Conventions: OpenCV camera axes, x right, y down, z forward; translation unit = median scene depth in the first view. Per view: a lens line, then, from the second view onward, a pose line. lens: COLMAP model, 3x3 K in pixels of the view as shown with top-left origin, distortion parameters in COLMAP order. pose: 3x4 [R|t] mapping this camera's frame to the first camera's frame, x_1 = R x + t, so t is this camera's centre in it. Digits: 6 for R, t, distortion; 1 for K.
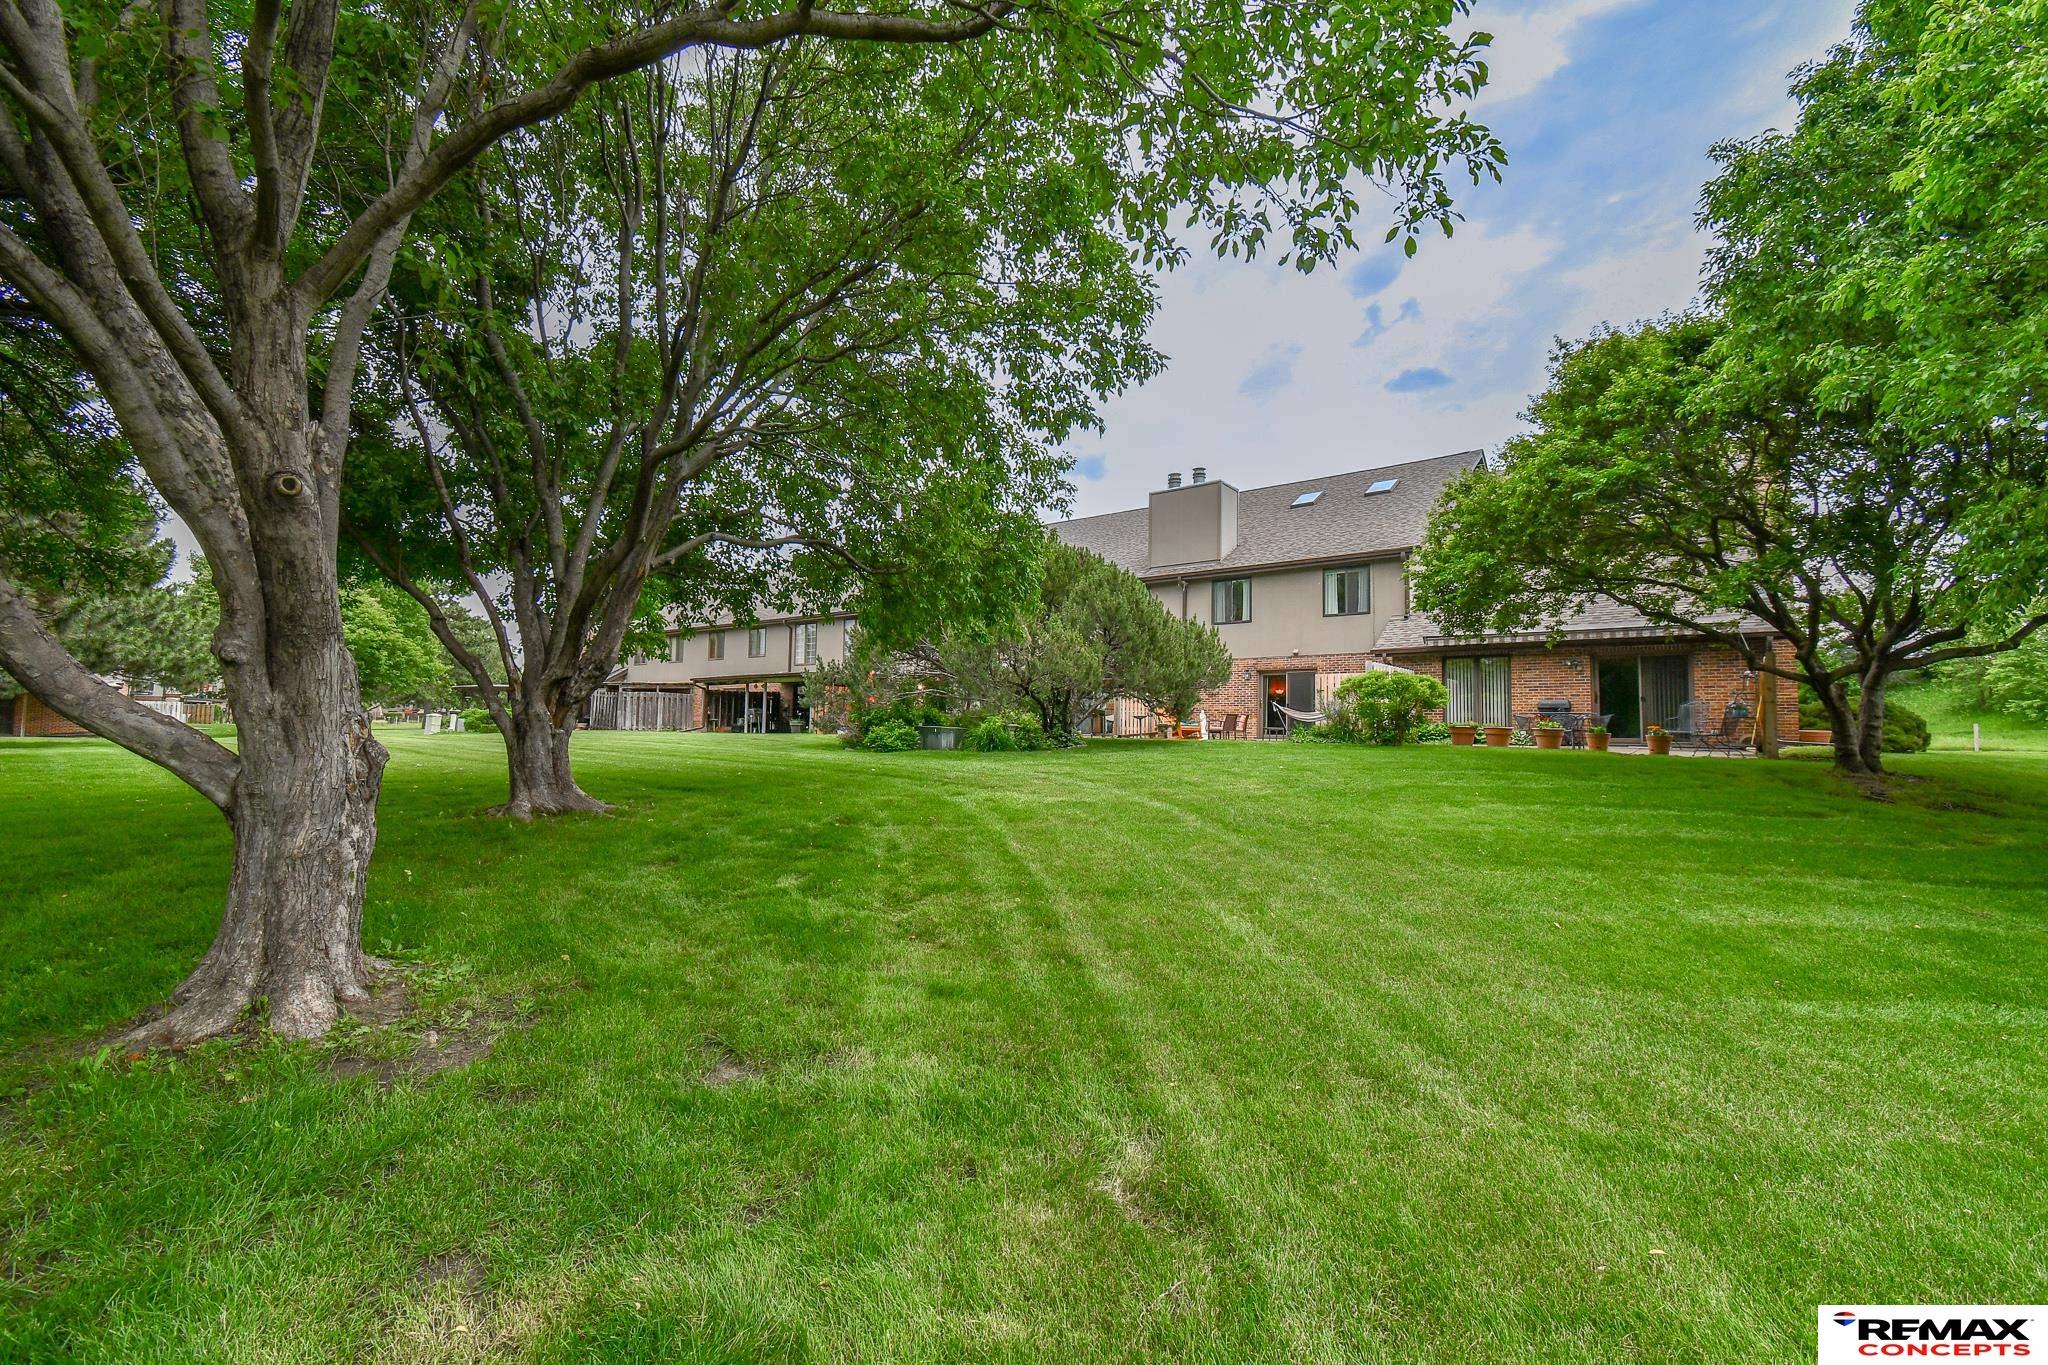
lens RADIAL K [[894.5, 0, 1024.0], [0, 894.5, 682.5], [0, 0, 1]] dist [0.043373, -0.022558]
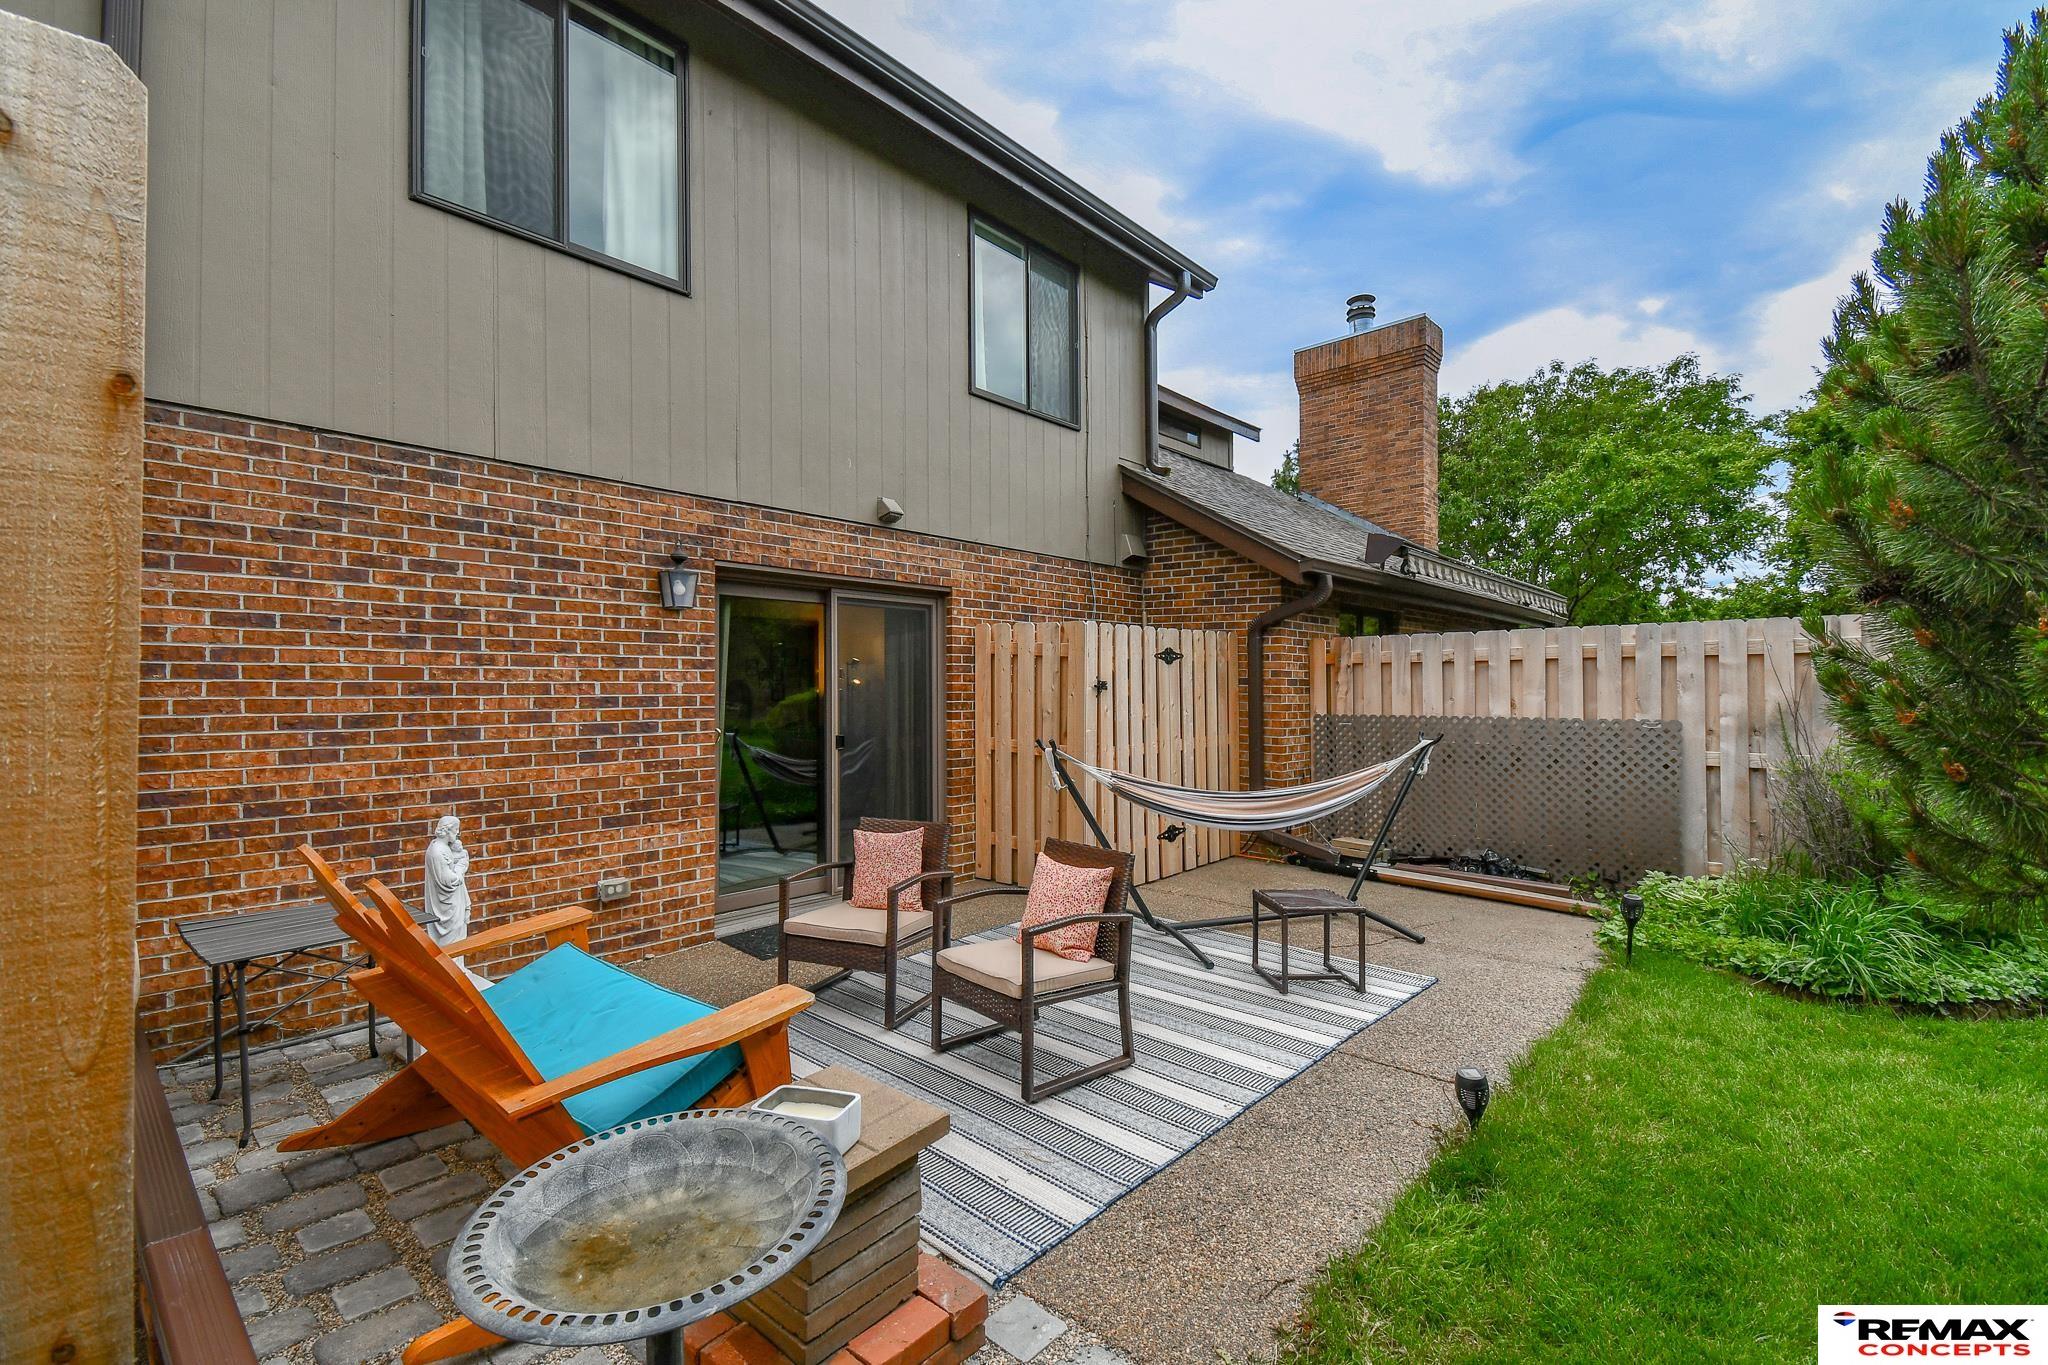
lens RADIAL K [[894.5, 0, 1024.0], [0, 894.5, 682.5], [0, 0, 1]] dist [0.043373, -0.022558]
pose [[0.077719, 0.001077, 0.996975, 0.078238], [-0.050833, 0.998703, 0.002884, 0.007866], [-0.995679, -0.050903, 0.077673, 0.960107]]
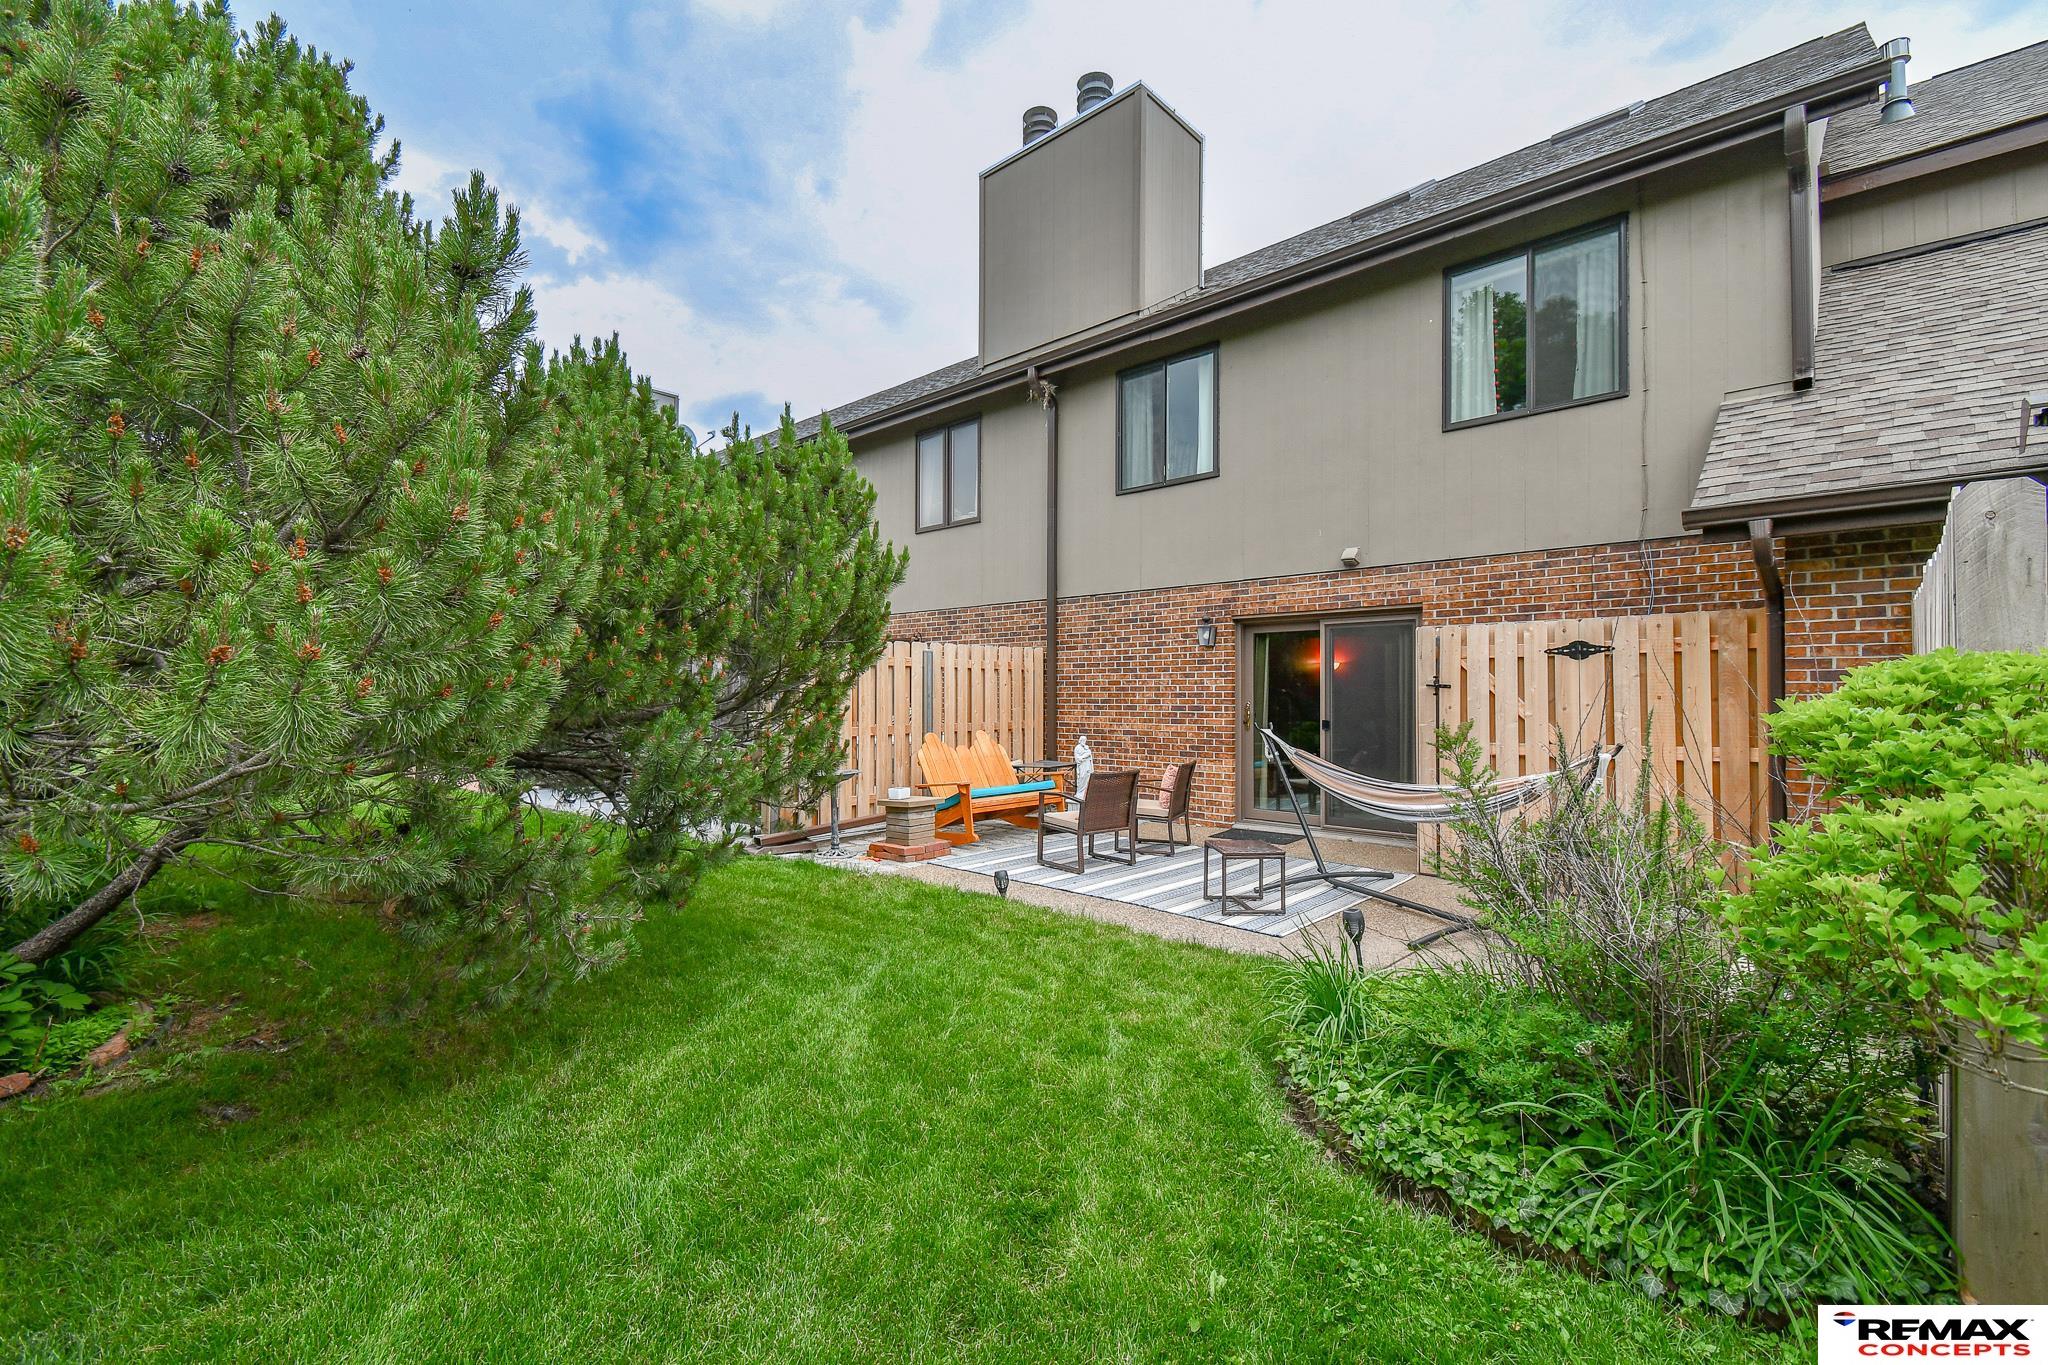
lens RADIAL K [[894.5, 0, 1024.0], [0, 894.5, 682.5], [0, 0, 1]] dist [0.043373, -0.022558]
pose [[0.995776, -0.014150, -0.090715, 0.220603], [0.018311, 0.998810, 0.045202, -0.006404], [0.089968, -0.046673, 0.994850, 0.686240]]
